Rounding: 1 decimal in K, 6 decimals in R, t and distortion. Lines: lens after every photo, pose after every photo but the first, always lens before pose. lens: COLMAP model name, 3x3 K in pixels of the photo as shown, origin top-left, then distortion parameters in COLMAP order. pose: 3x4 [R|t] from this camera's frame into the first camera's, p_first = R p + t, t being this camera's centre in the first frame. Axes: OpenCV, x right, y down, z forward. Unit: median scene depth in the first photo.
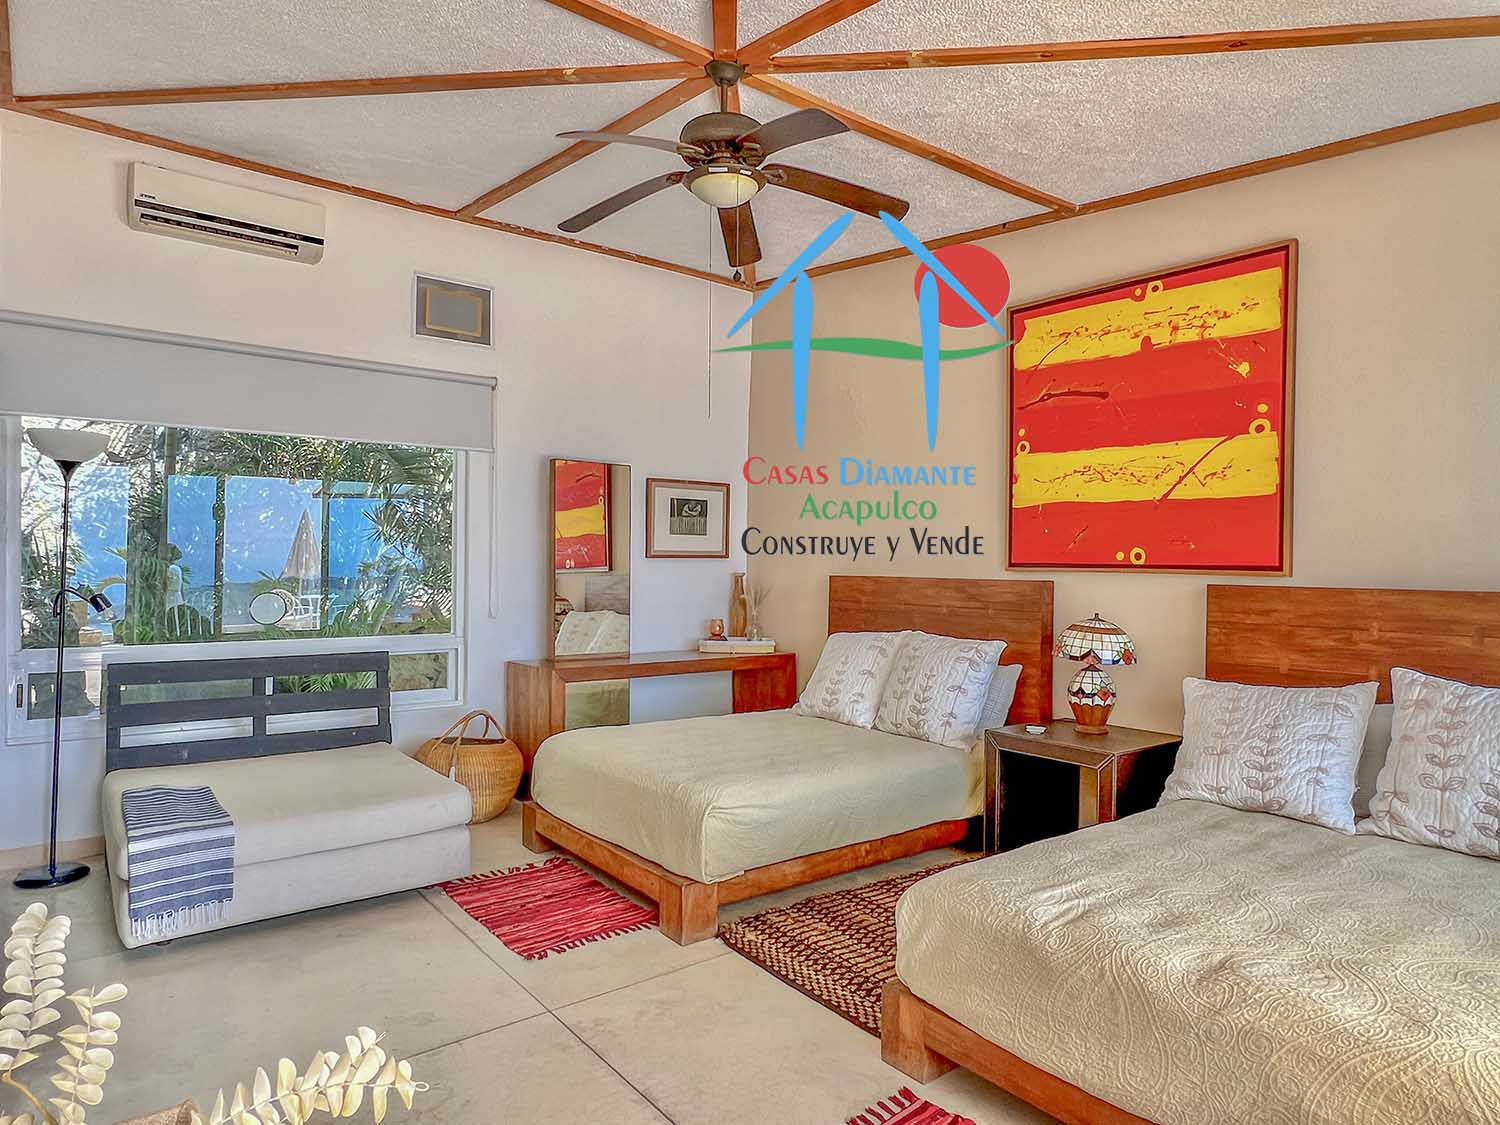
lens RADIAL K [[886.5, 0, 751.4], [0, 886.5, 567.7], [0, 0, 1]] dist [0.007232, -0.002877]
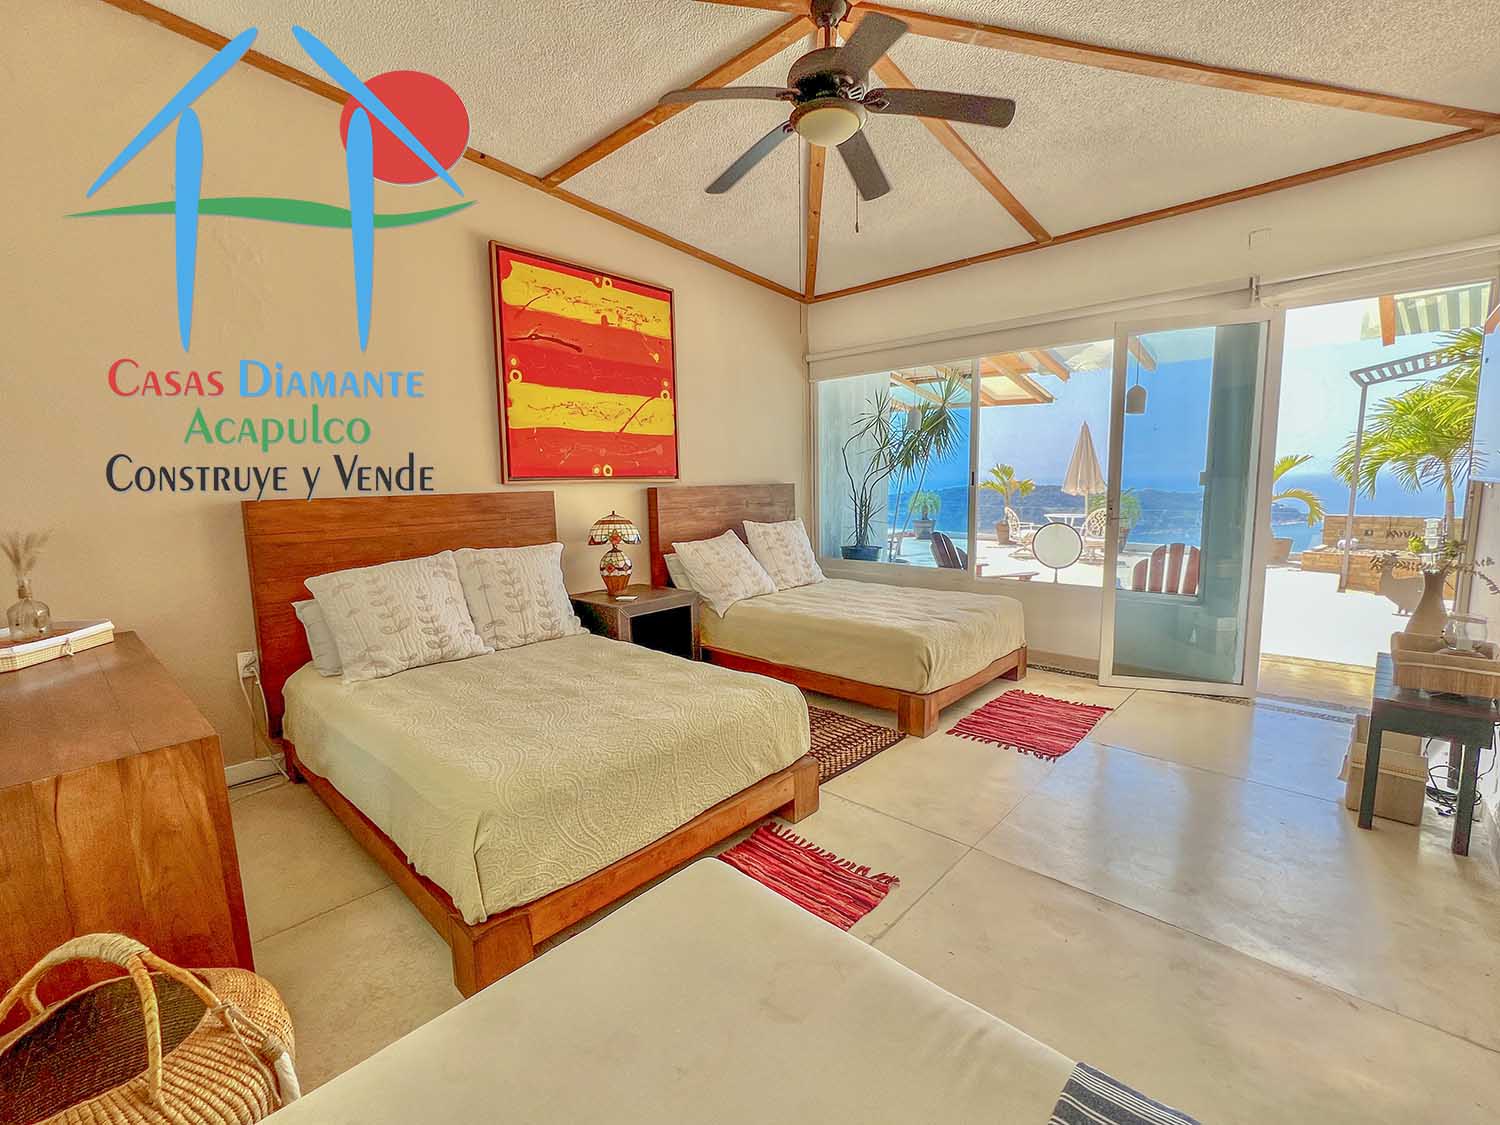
lens RADIAL K [[653.6, 0, 740.2], [0, 653.6, 557.8], [0, 0, 1]] dist [-0.002953, -0.000240]
pose [[-0.130973, -0.120453, 0.984041, -0.664602], [0.029772, 0.991666, 0.125348, 0.000810], [-0.990939, 0.045714, -0.126295, 0.934077]]
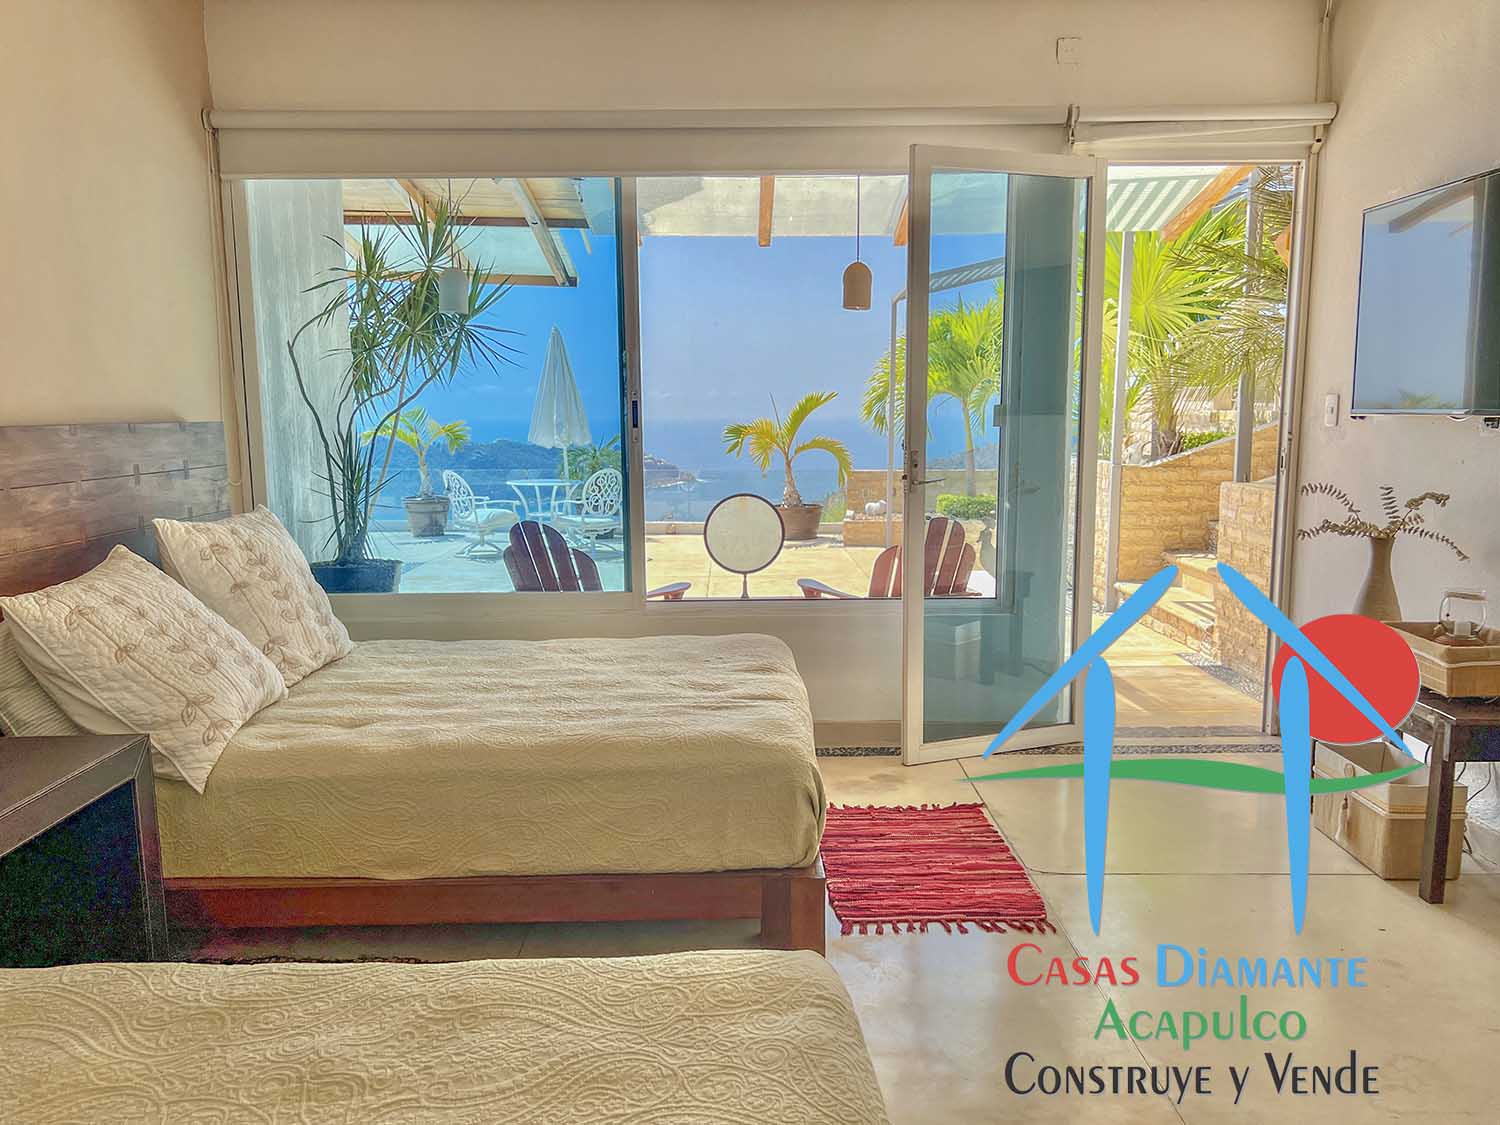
lens RADIAL K [[1126.2, 0, 747.1], [0, 1126.2, 557.2], [0, 0, 1]] dist [0.046836, -0.012751]
pose [[-0.778588, -0.077179, 0.622772, -0.269748], [0.013590, 0.990102, 0.139691, 0.006600], [-0.627389, 0.117225, -0.769832, 1.130173]]
